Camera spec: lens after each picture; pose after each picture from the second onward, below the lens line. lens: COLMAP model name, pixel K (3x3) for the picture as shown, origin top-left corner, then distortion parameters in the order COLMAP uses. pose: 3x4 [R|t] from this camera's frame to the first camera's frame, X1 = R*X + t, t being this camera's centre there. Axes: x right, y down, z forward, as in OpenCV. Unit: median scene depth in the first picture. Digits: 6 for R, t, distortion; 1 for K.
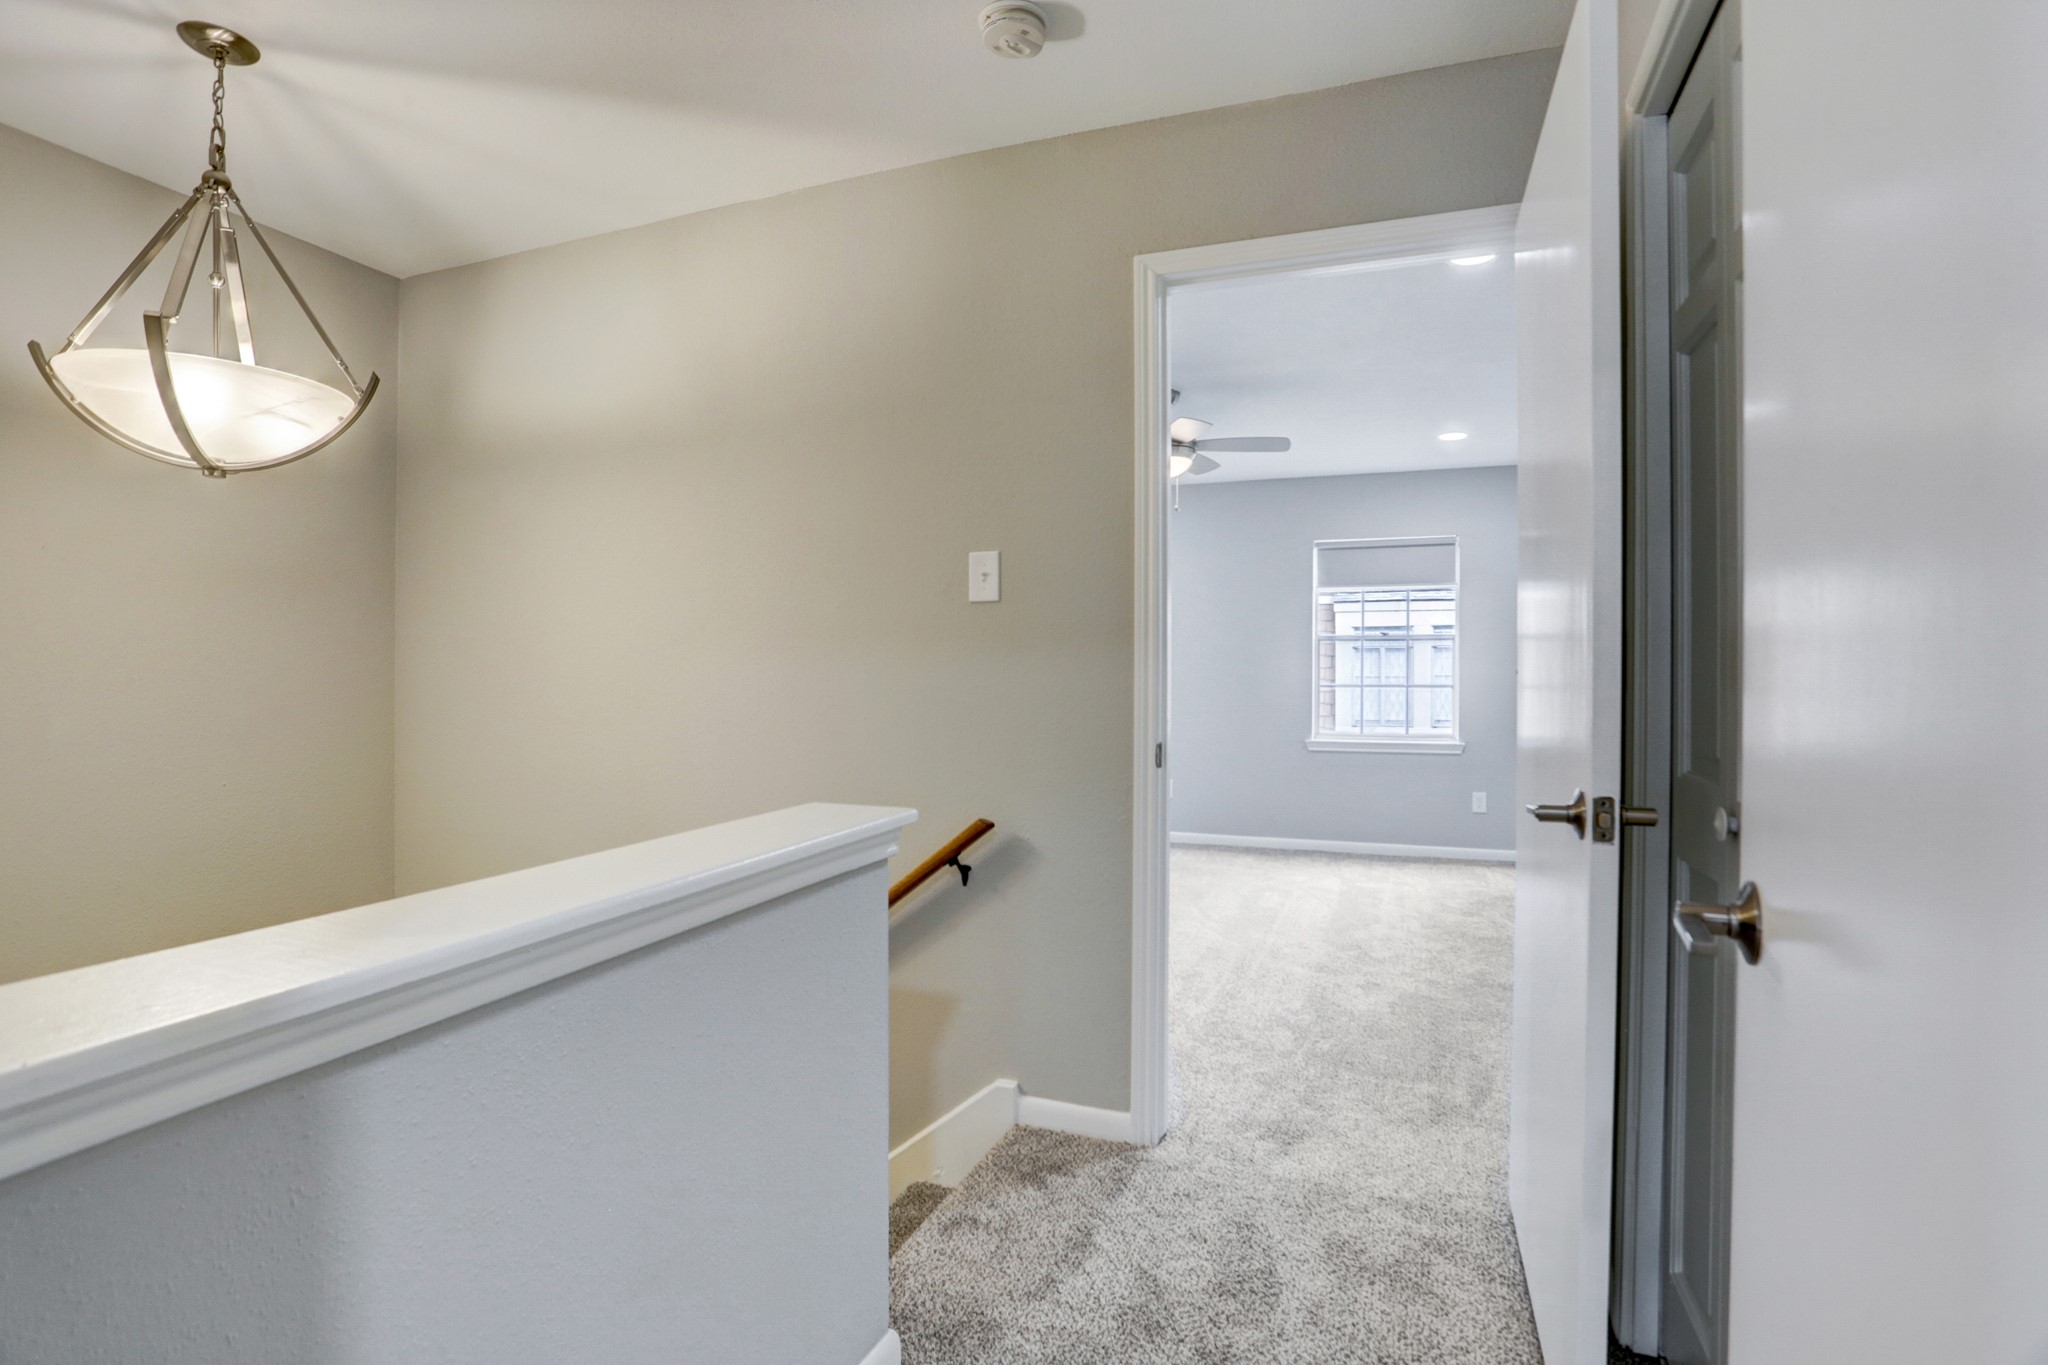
lens RADIAL K [[1007.0, 0, 1030.6], [0, 1007.0, 681.7], [0, 0, 1]] dist [-0.060823, 0.016530]
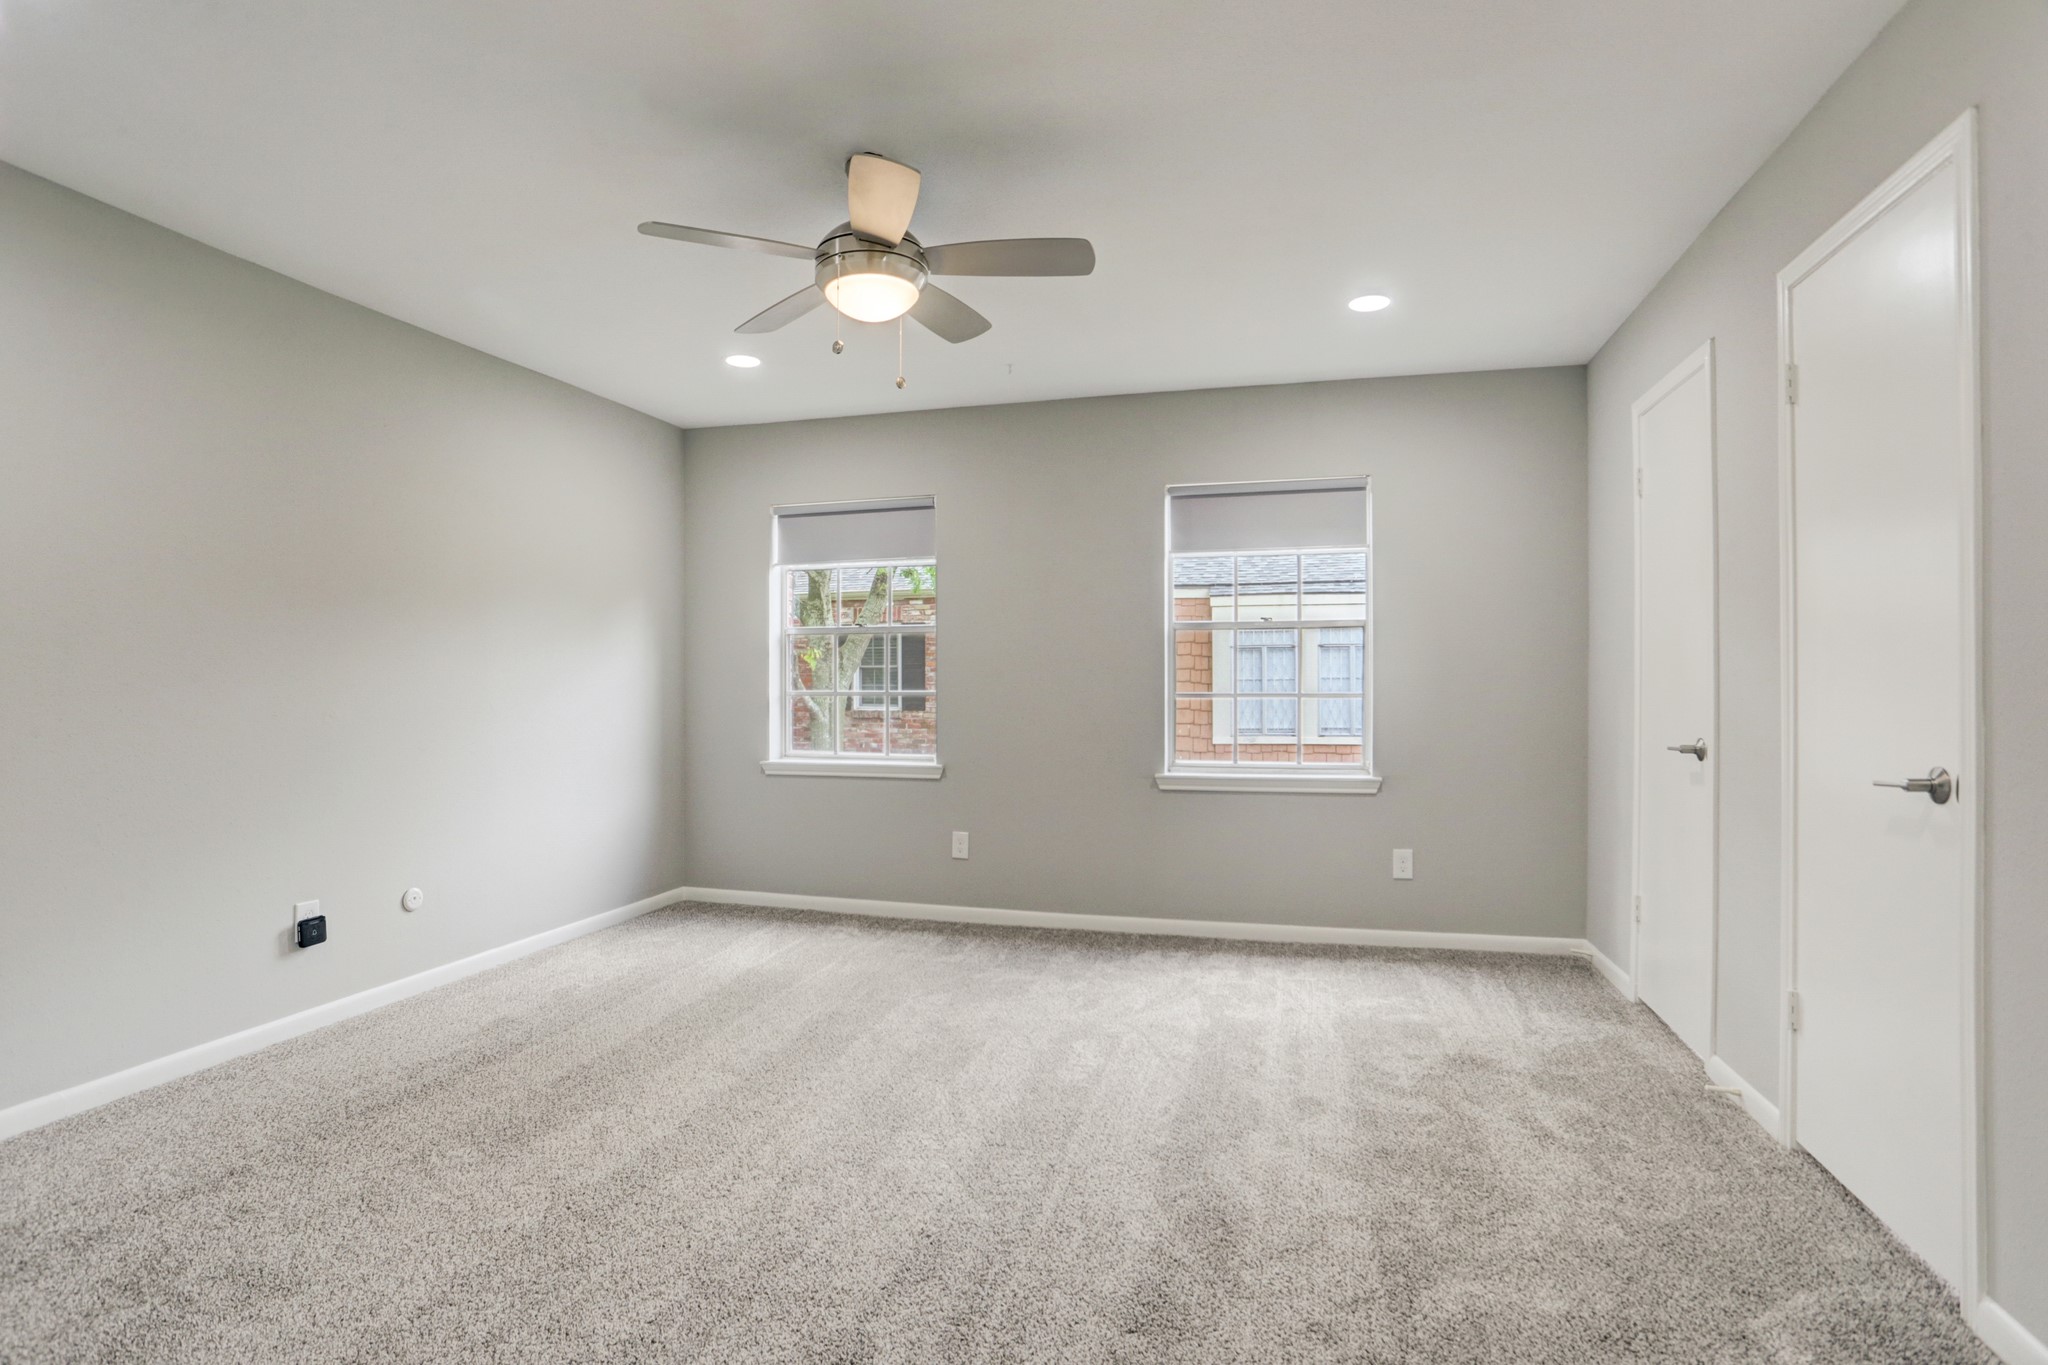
lens RADIAL K [[1007.0, 0, 1016.0], [0, 1007.0, 676.1], [0, 0, 1]] dist [-0.060823, 0.016530]
pose [[0.995403, -0.003637, 0.095702, 0.116419], [0.004650, 0.999935, -0.010365, -0.003112], [-0.095658, 0.010763, 0.995356, 0.330517]]
